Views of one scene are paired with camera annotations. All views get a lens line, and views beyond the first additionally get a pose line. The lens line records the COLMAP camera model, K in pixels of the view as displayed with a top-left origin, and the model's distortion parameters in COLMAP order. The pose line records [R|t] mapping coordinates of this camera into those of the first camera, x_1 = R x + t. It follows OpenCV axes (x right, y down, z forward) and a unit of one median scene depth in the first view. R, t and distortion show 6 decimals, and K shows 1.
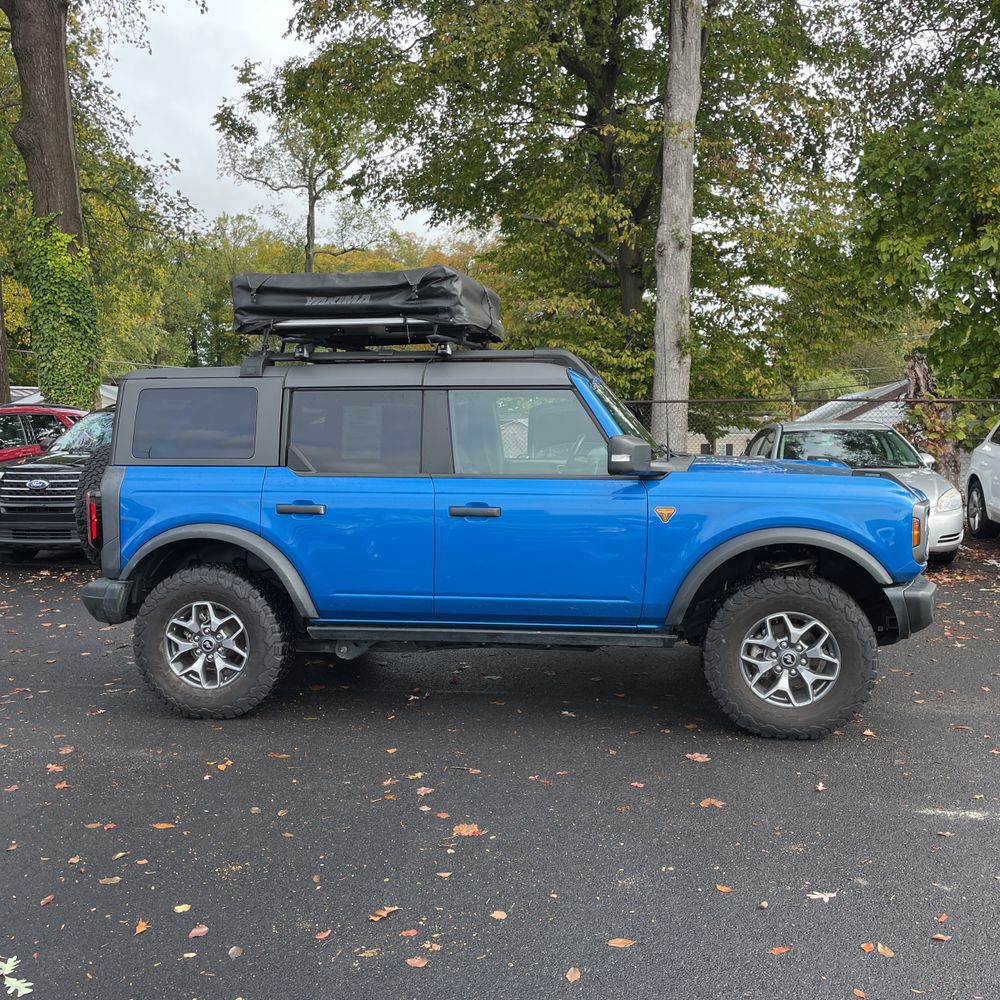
lens RADIAL K [[1012.2, 0, 500.1], [0, 1012.2, 496.3], [0, 0, 1]] dist [0.024595, 0.000000]
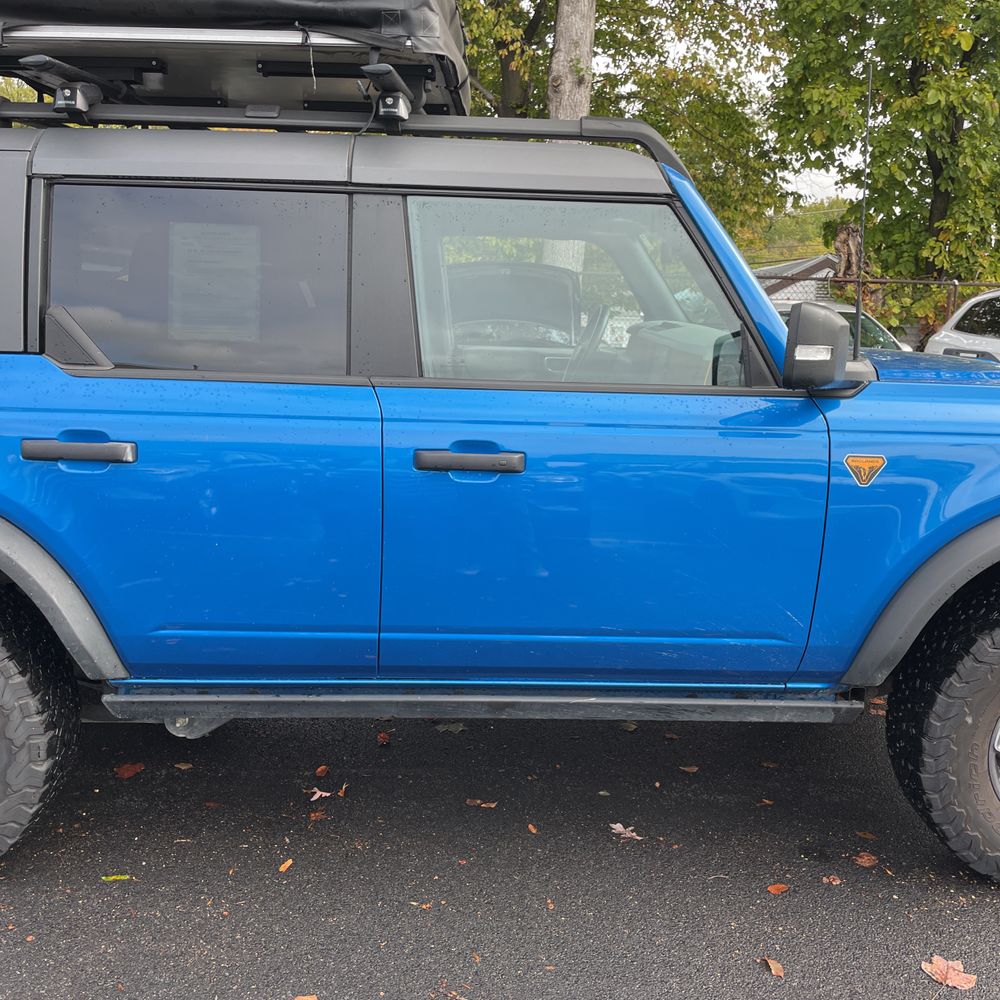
lens RADIAL K [[1012.2, 0, 515.2], [0, 1012.2, 496.9], [0, 0, 1]] dist [0.024595, 0.000000]
pose [[0.983166, -0.006991, 0.182582, -0.084421], [-0.014809, 0.992932, 0.117760, -0.022043], [-0.182114, -0.118482, 0.976113, 0.496767]]
